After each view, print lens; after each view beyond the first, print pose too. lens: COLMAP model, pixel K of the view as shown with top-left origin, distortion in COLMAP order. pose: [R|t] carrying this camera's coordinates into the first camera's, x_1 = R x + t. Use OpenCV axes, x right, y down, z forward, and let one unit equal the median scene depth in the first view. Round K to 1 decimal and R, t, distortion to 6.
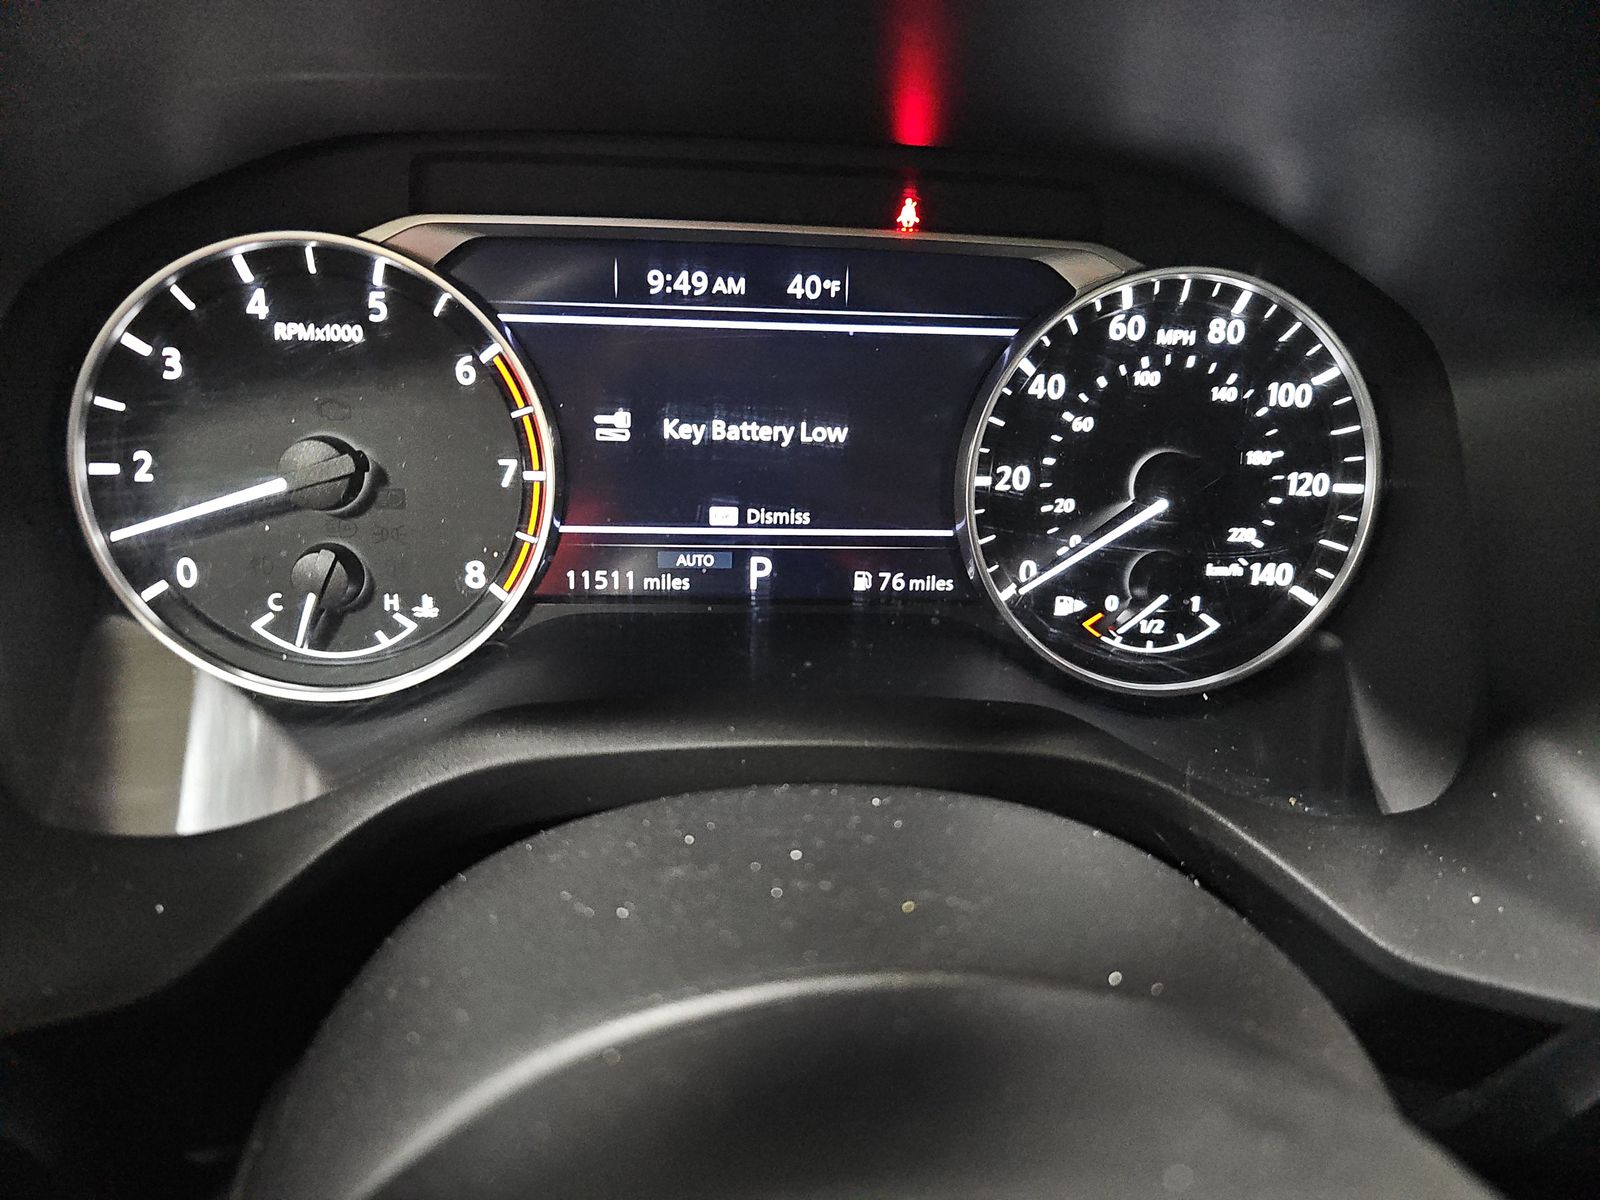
lens RADIAL K [[1089.3, 0, 803.6], [0, 1089.3, 603.1], [0, 0, 1]] dist [0.002357, -0.024265]
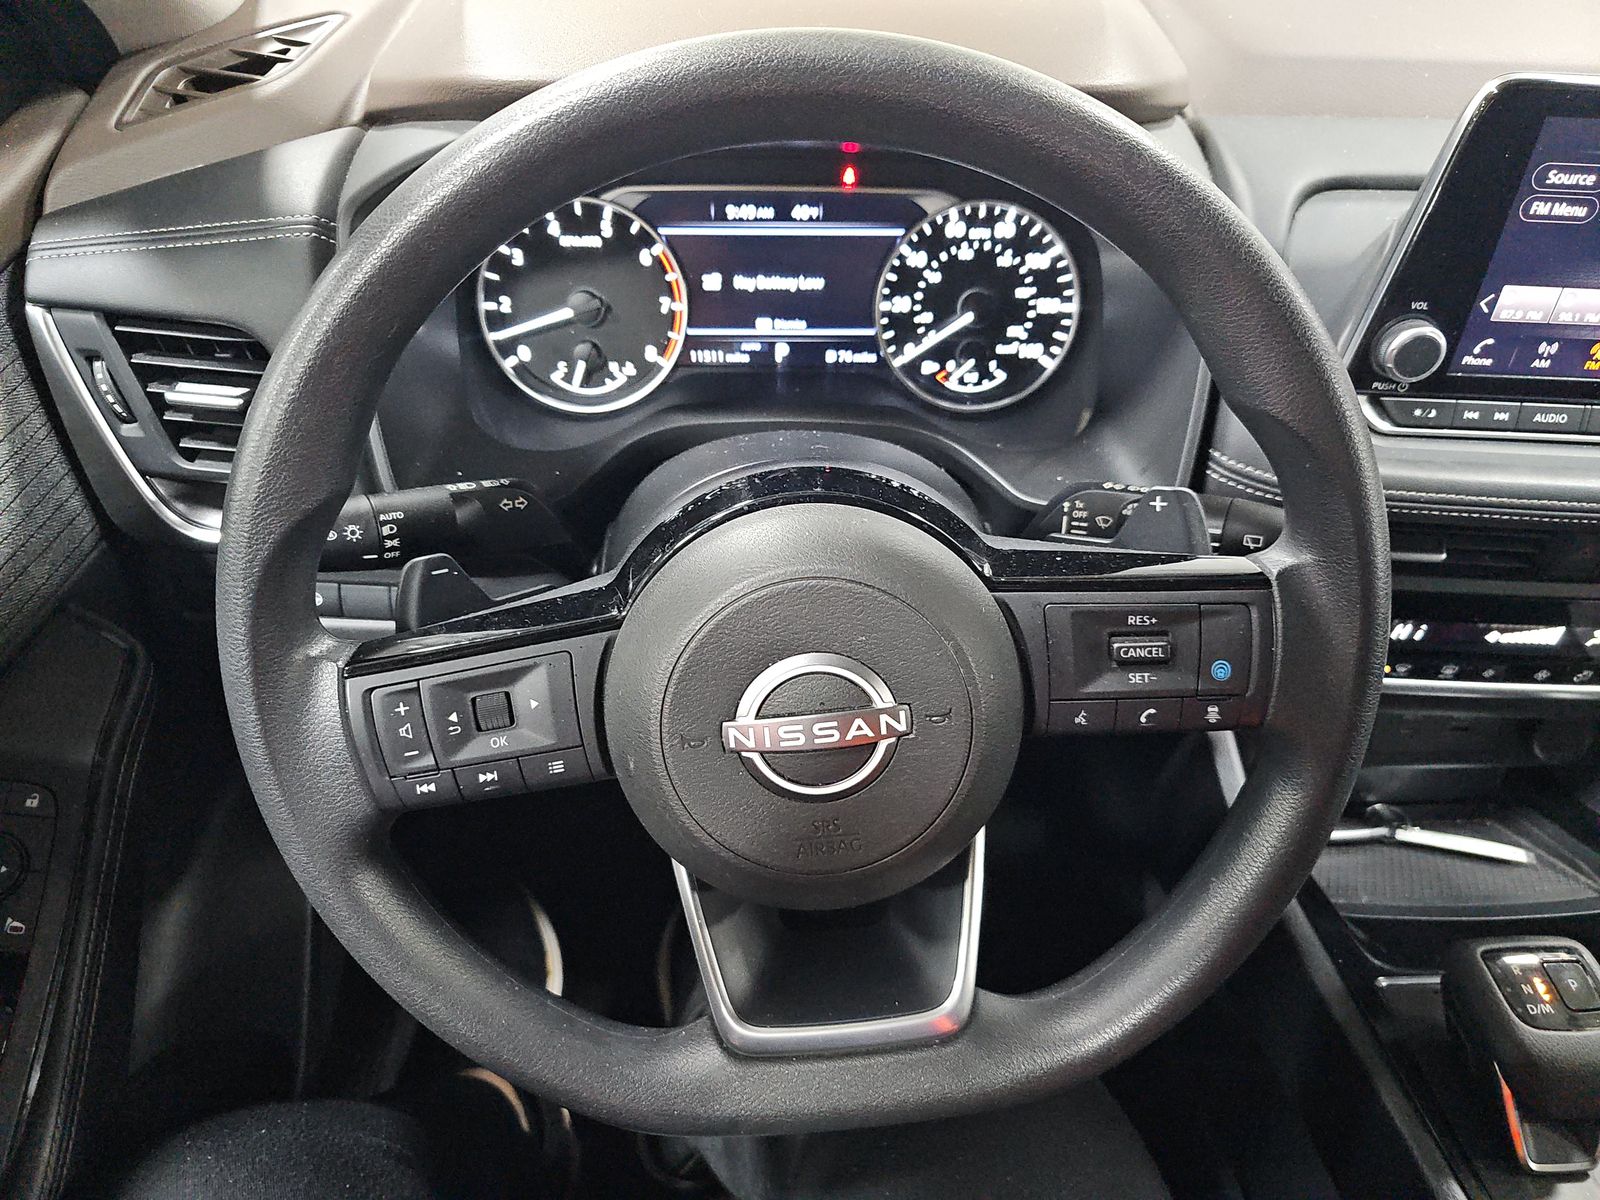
lens RADIAL K [[1089.3, 0, 803.6], [0, 1089.3, 603.1], [0, 0, 1]] dist [0.002357, -0.024265]
pose [[0.999284, -0.001426, -0.037812, 0.083176], [0.007921, 0.985030, 0.172201, 0.089800], [0.037001, -0.172377, 0.984336, -1.183219]]
